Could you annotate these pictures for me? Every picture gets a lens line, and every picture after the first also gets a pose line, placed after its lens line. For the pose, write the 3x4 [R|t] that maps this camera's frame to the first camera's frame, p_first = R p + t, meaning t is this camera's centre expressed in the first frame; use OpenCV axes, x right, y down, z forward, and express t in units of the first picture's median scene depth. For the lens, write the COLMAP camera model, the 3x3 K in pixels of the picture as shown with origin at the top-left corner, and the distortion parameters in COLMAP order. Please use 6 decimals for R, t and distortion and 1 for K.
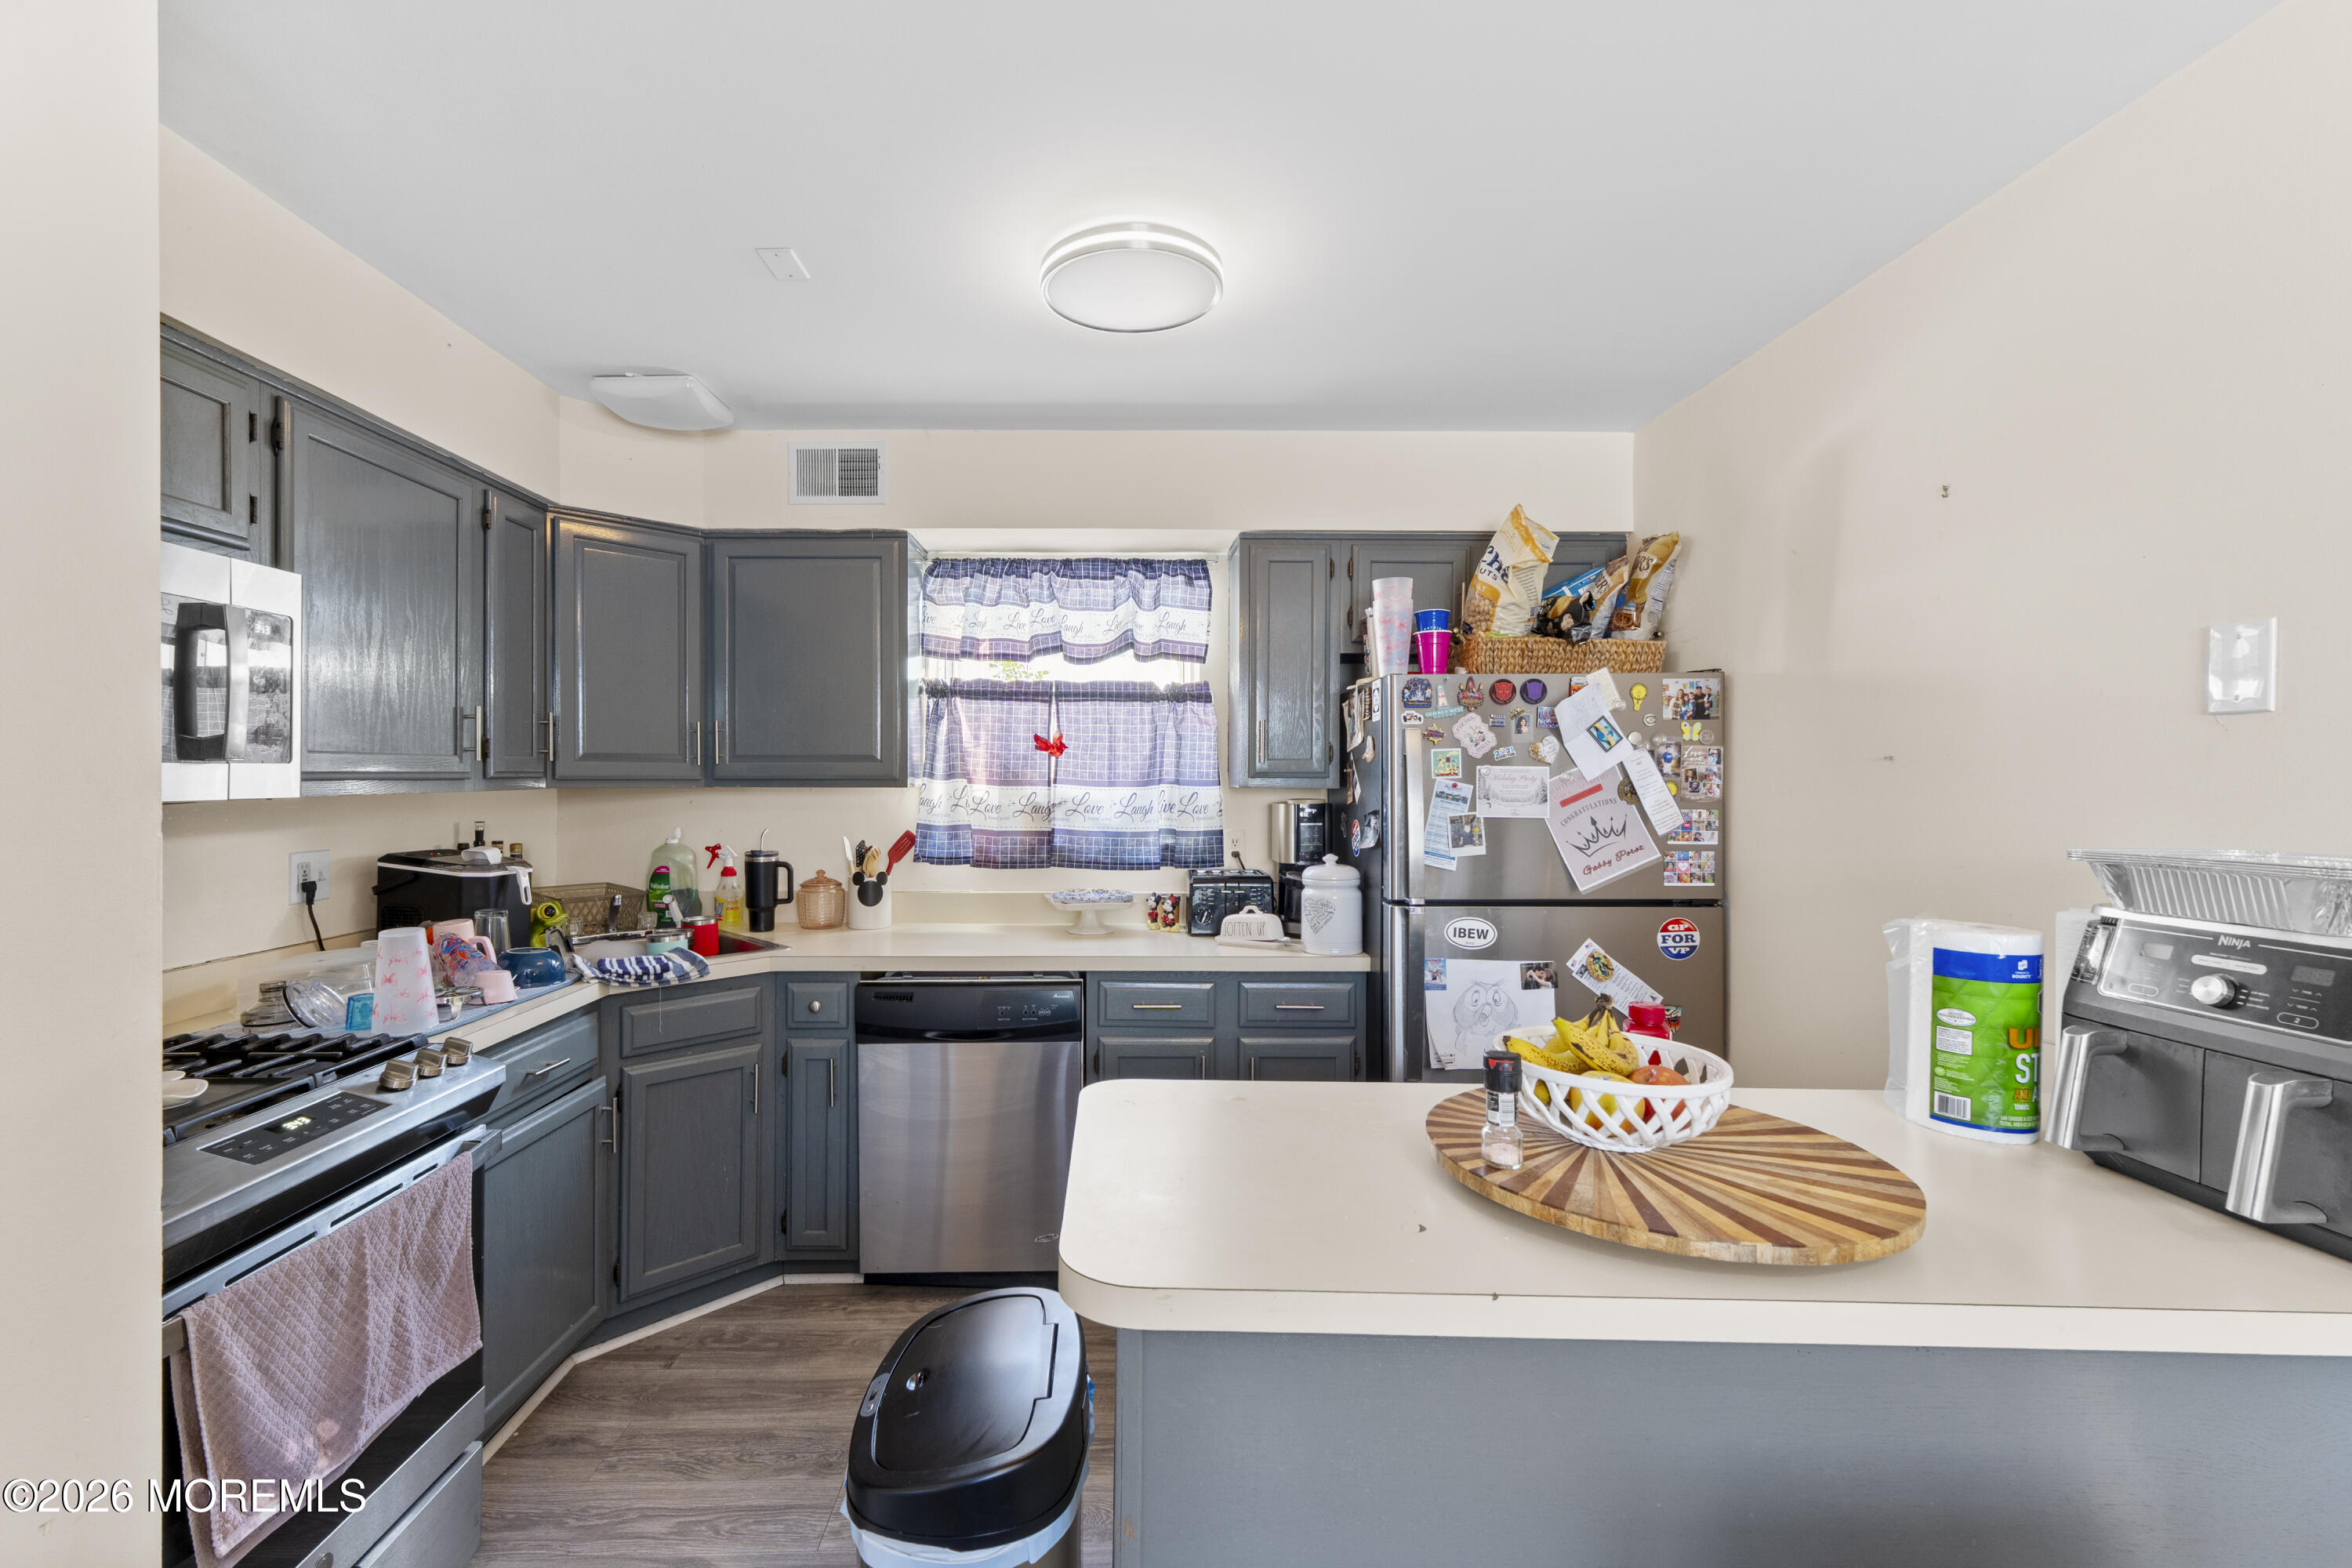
lens RADIAL K [[1043.8, 0, 1166.5], [0, 1043.8, 774.0], [0, 0, 1]] dist [-0.001757, -0.000052]
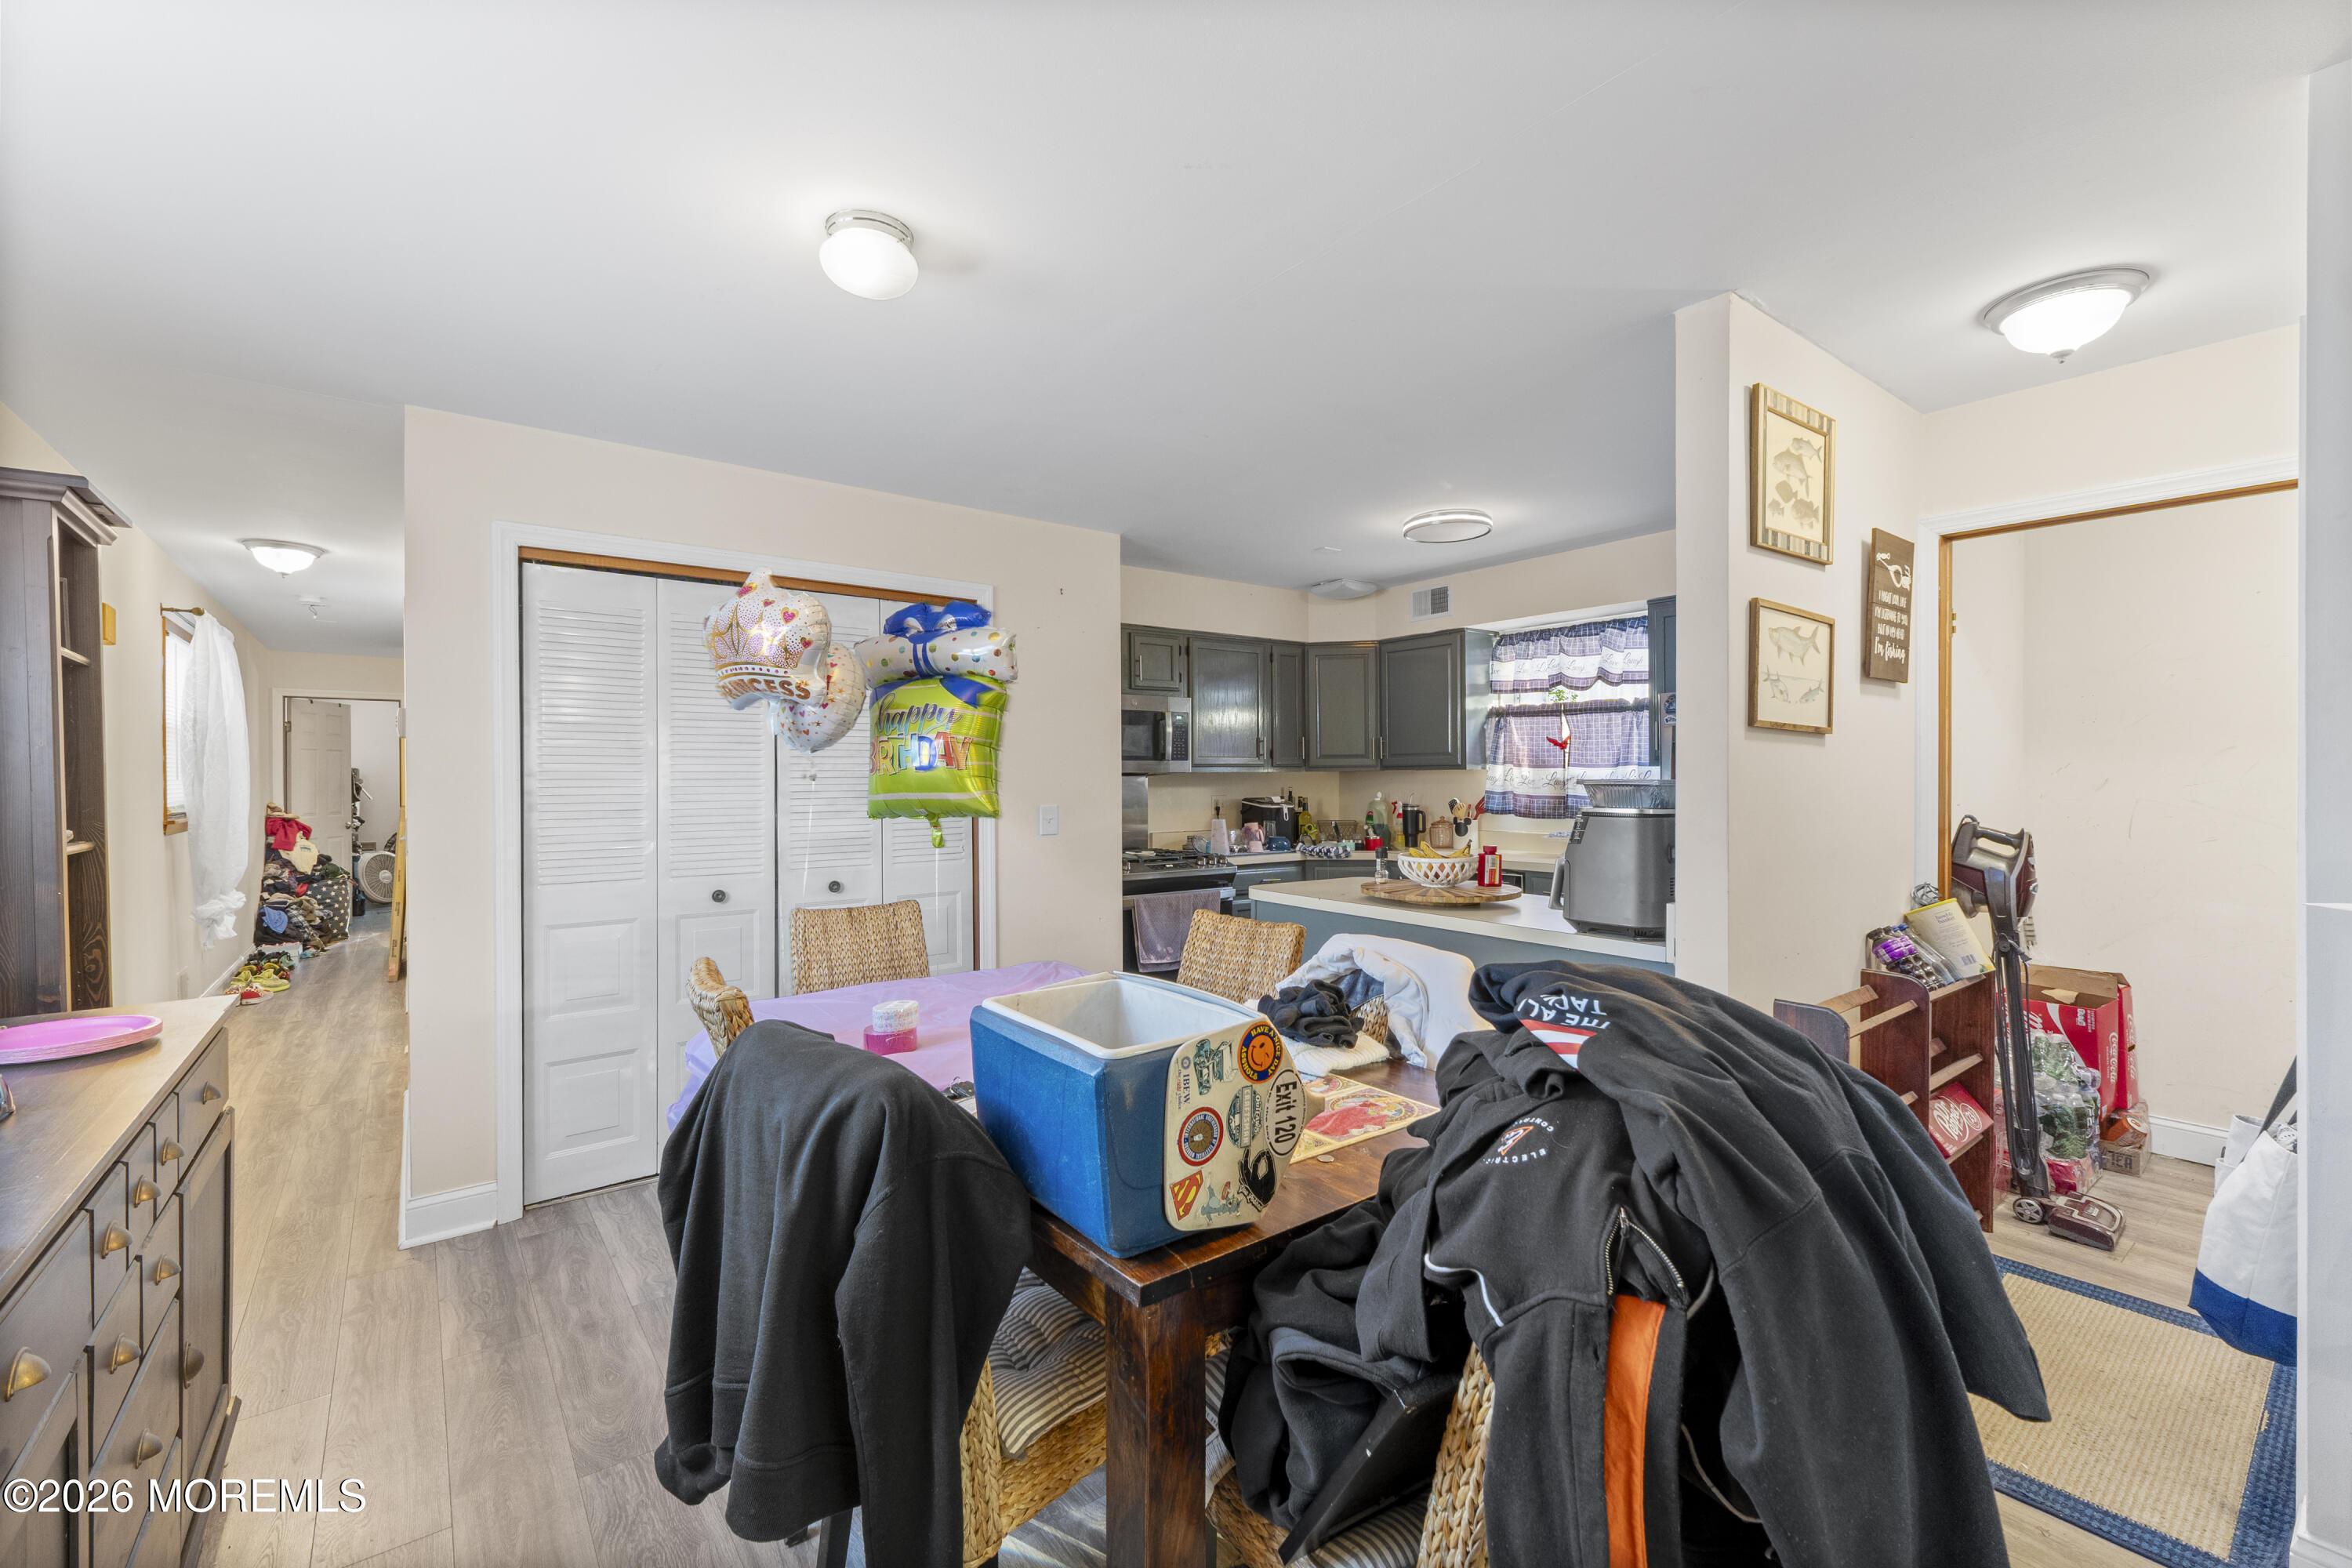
lens RADIAL K [[979.6, 0, 1175.7], [0, 979.6, 783.4], [0, 0, 1]] dist [-0.000161, -0.000004]
pose [[0.603643, -0.005407, -0.797236, 0.744778], [0.010365, 0.999946, 0.001067, 0.027987], [0.797187, -0.008907, 0.603666, -0.397009]]
